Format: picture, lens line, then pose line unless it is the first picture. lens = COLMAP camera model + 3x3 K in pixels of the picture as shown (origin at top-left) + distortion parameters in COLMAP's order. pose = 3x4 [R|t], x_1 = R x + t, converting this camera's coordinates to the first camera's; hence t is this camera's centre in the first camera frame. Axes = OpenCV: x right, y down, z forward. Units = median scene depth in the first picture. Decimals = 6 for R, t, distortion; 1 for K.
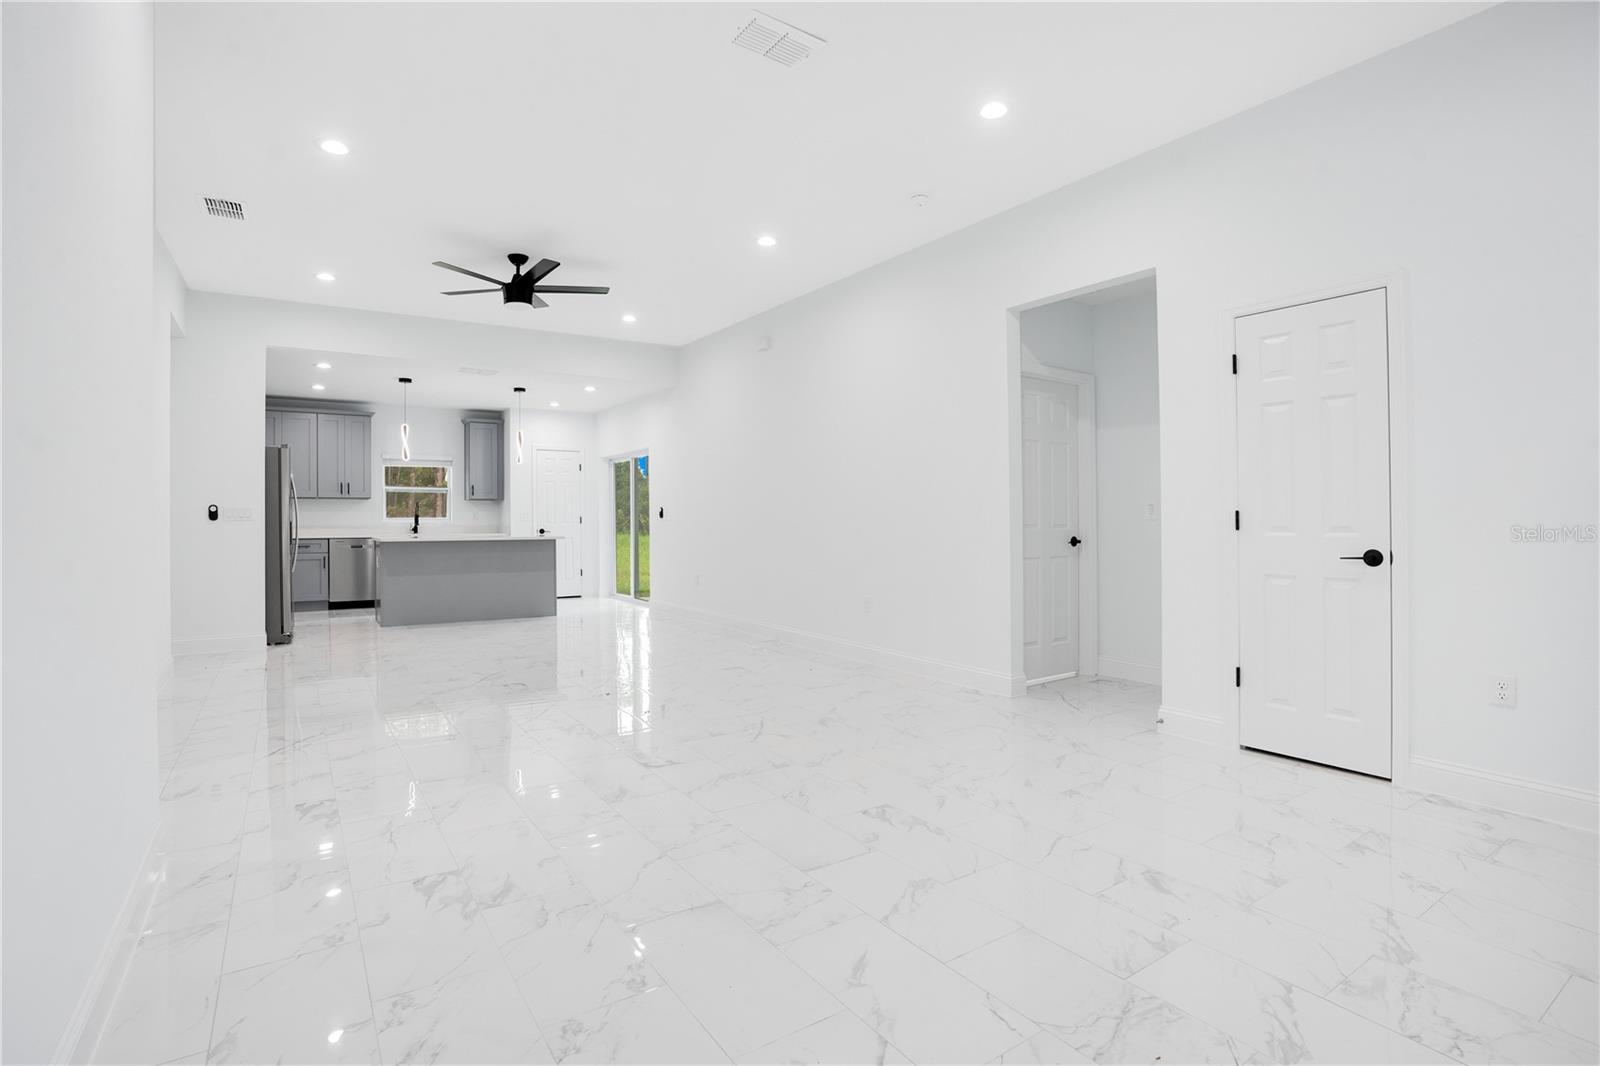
lens RADIAL K [[759.3, 0, 781.1], [0, 759.3, 522.7], [0, 0, 1]] dist [-0.072813, 0.027911]
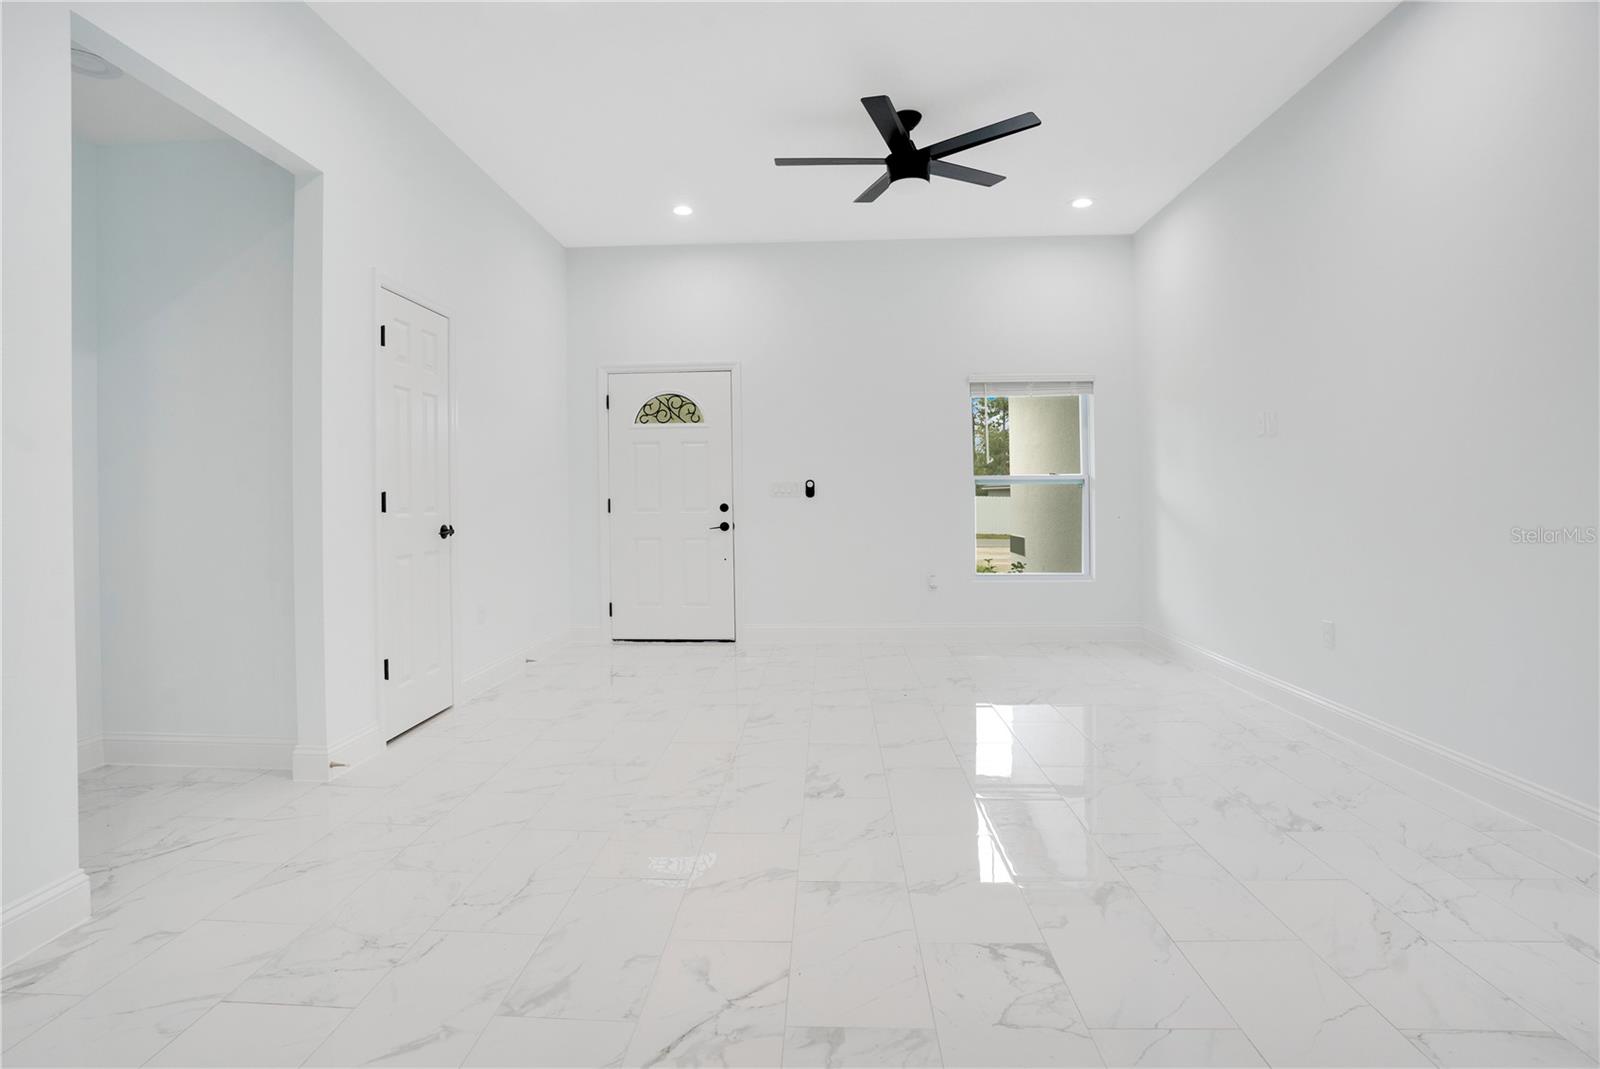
lens RADIAL K [[755.2, 0, 759.7], [0, 755.2, 490.9], [0, 0, 1]] dist [-0.042830, 0.000217]
pose [[-0.787086, 0.014462, 0.616674, -0.126702], [0.014091, 0.999886, -0.005464, -0.001930], [-0.616683, 0.004388, -0.787200, 0.557727]]
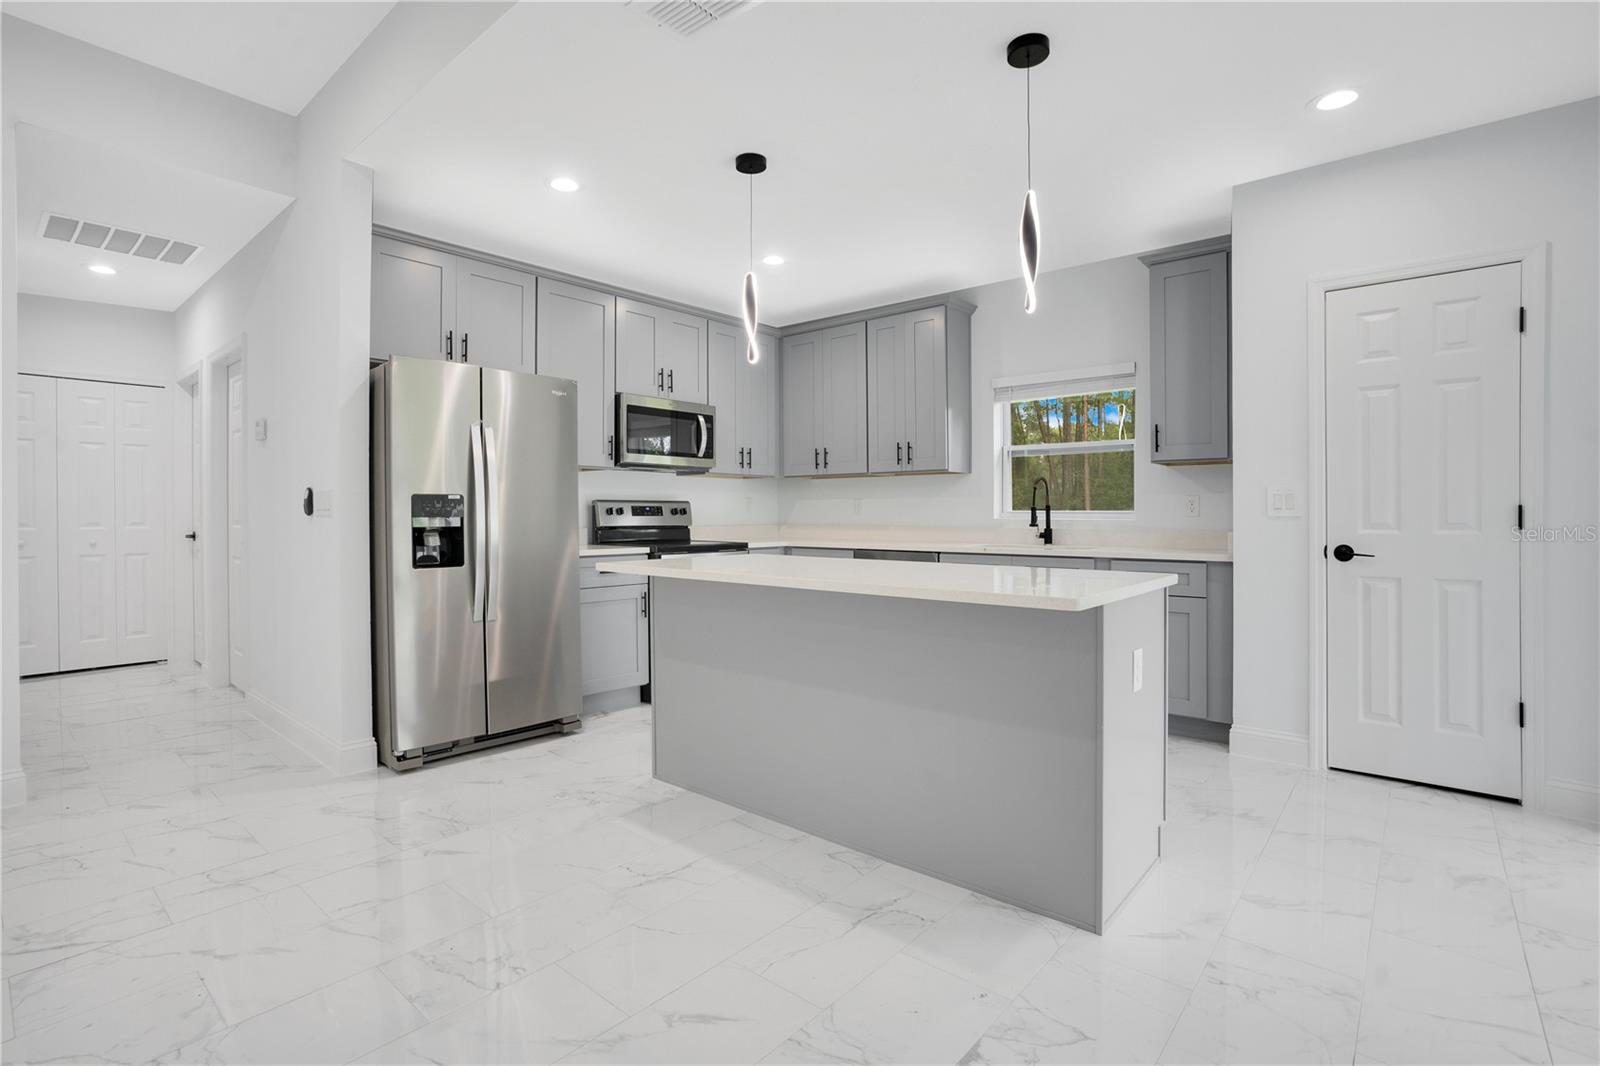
lens RADIAL K [[762.8, 0, 788.4], [0, 762.8, 513.7], [0, 0, 1]] dist [-0.068747, 0.029835]
pose [[0.265175, 0.003428, -0.964194, -0.097681], [-0.005298, 0.999984, 0.002098, -0.004639], [0.964186, 0.004552, 0.265189, 0.792744]]
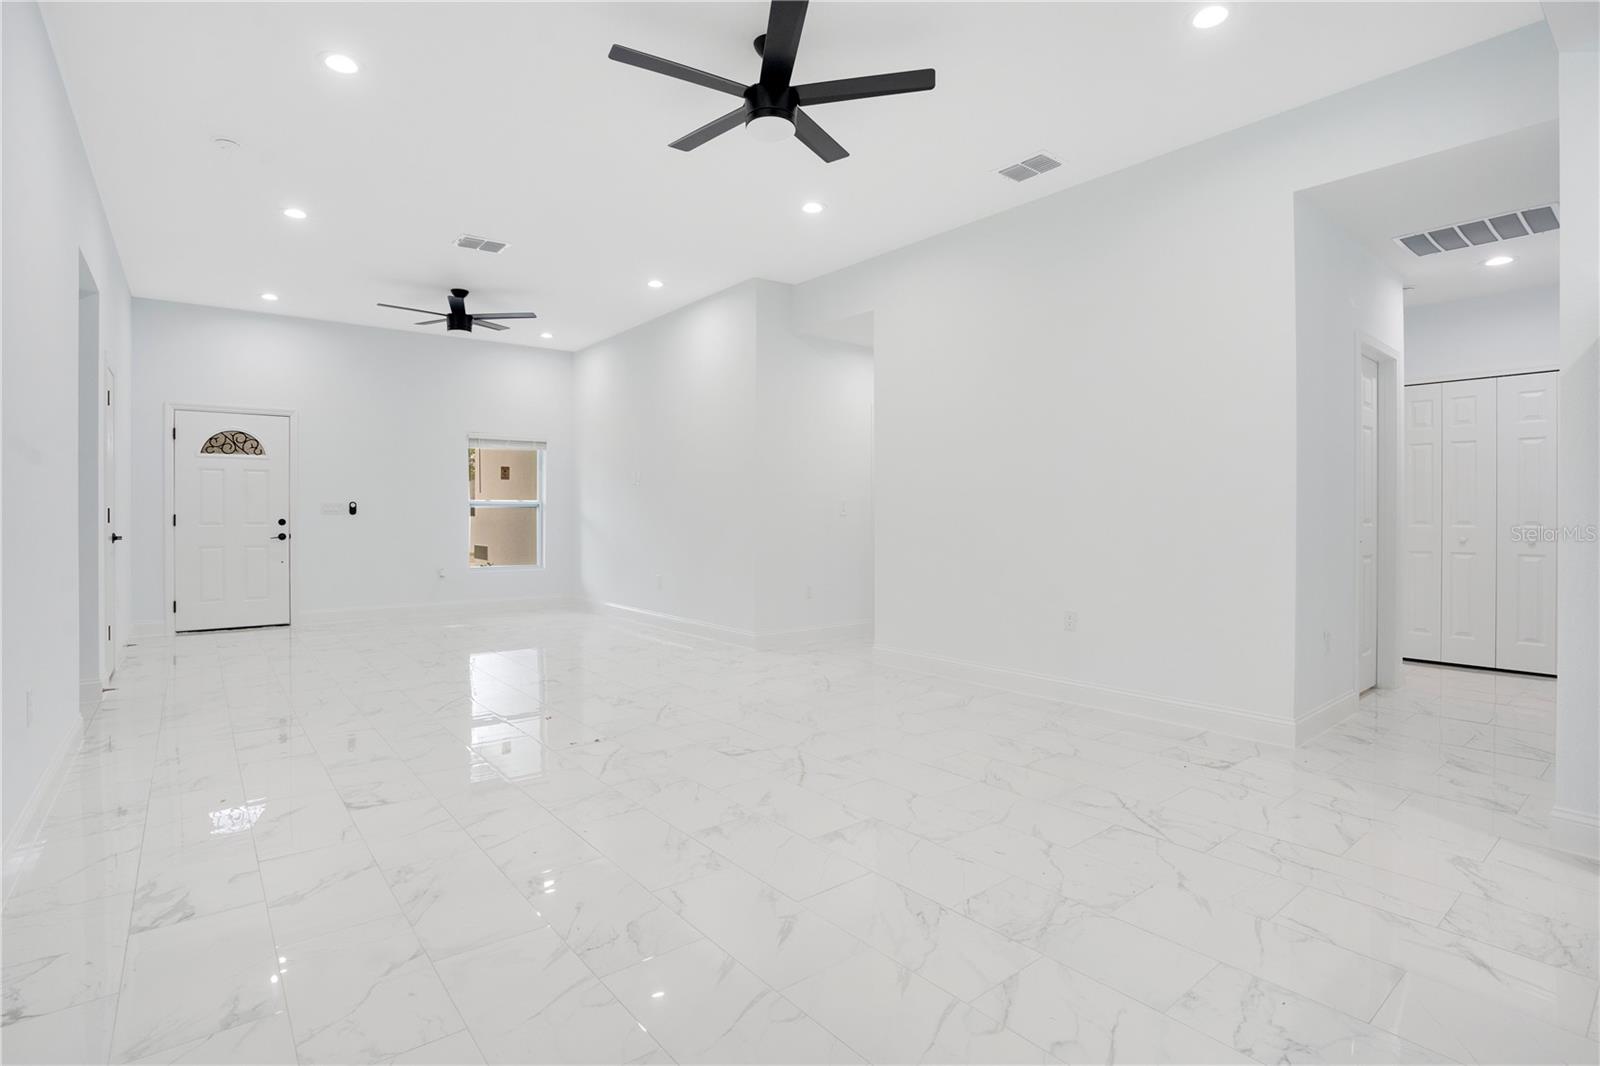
lens RADIAL K [[785.2, 0, 767.8], [0, 785.2, 514.9], [0, 0, 1]] dist [-0.099538, 0.042442]
pose [[-0.997686, 0.002703, -0.067934, -0.181595], [0.002279, 0.999977, 0.006319, -0.003337], [0.067949, 0.006149, -0.997670, 0.926176]]
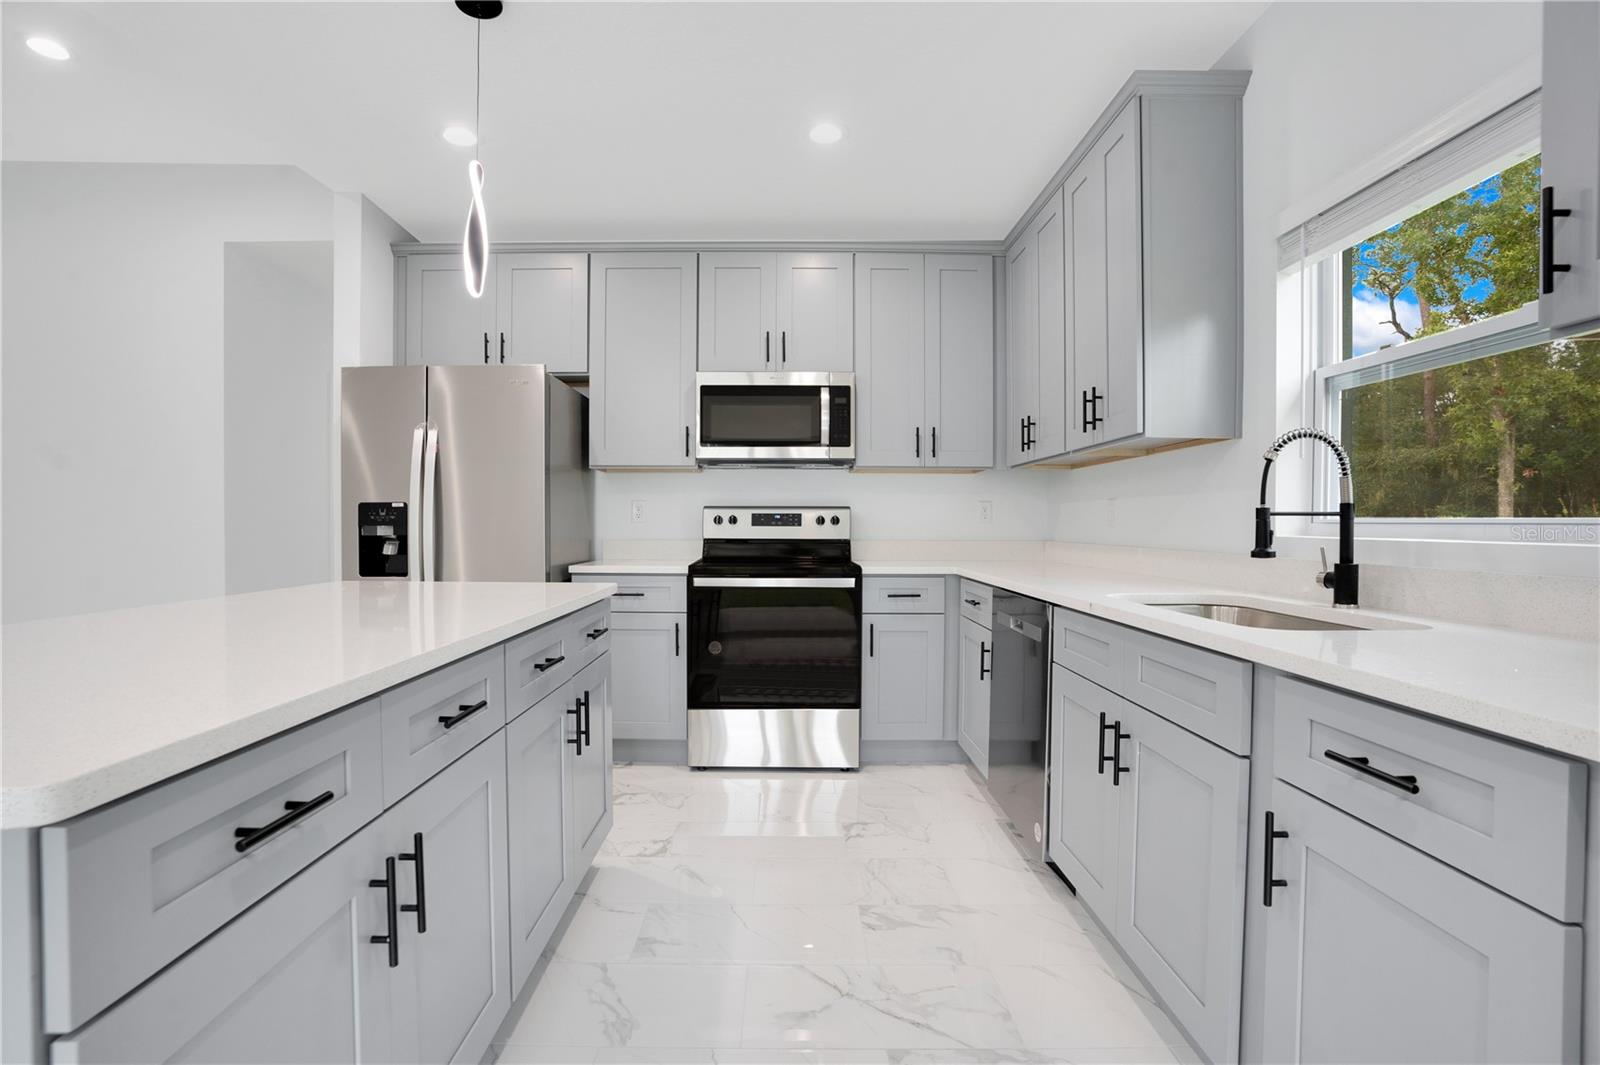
lens RADIAL K [[763.3, 0, 785.1], [0, 763.3, 527.8], [0, 0, 1]] dist [-0.047511, 0.000564]
pose [[-0.554963, 0.006106, -0.831853, -0.297110], [-0.004467, 0.999937, 0.010320, -0.004837], [0.831863, 0.009443, -0.554901, 1.076464]]
